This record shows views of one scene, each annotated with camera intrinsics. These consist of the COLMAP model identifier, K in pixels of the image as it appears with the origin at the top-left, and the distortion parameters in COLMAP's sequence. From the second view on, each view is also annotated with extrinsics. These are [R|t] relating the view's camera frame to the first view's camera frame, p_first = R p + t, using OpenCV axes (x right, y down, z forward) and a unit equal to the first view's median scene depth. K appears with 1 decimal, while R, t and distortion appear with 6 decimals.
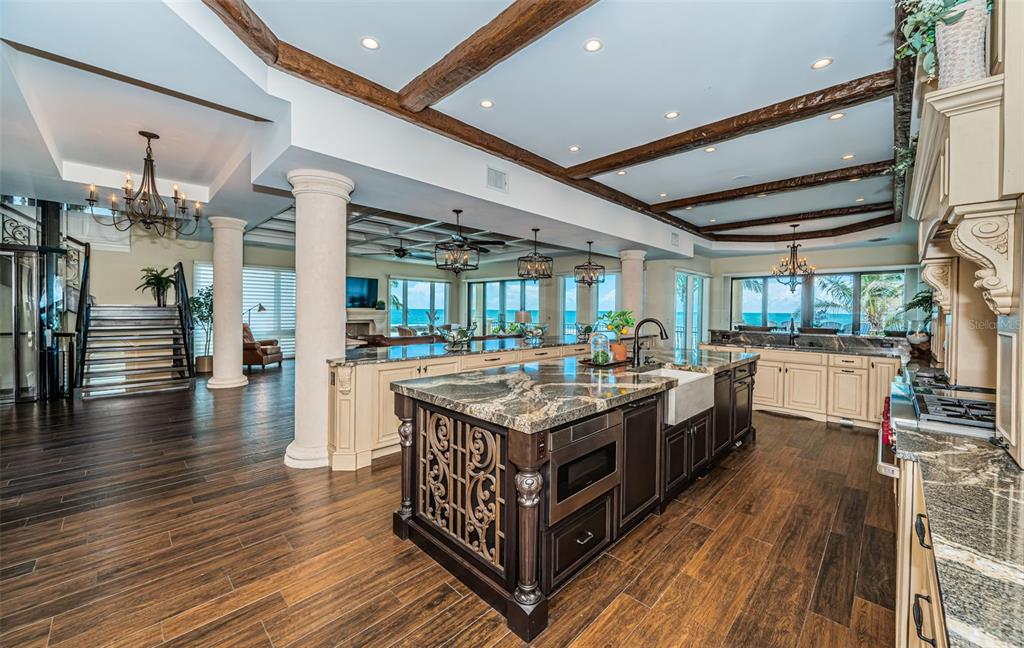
lens RADIAL K [[395.4, 0, 506.1], [0, 395.4, 319.6], [0, 0, 1]] dist [-0.002841, -0.001708]
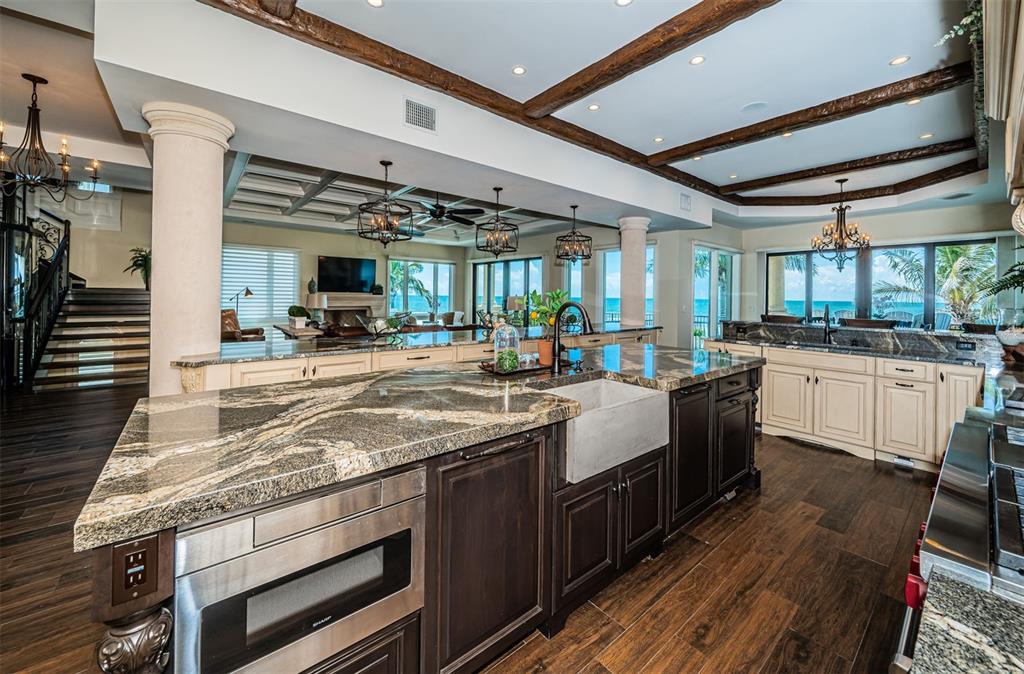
lens RADIAL K [[458.8, 0, 498.7], [0, 458.8, 296.3], [0, 0, 1]] dist [-0.008413, 0.000699]
pose [[0.998885, 0.005686, -0.046859, 0.169708], [-0.006766, 0.999715, -0.022914, 0.003736], [0.046715, 0.023205, 0.998639, 0.154637]]
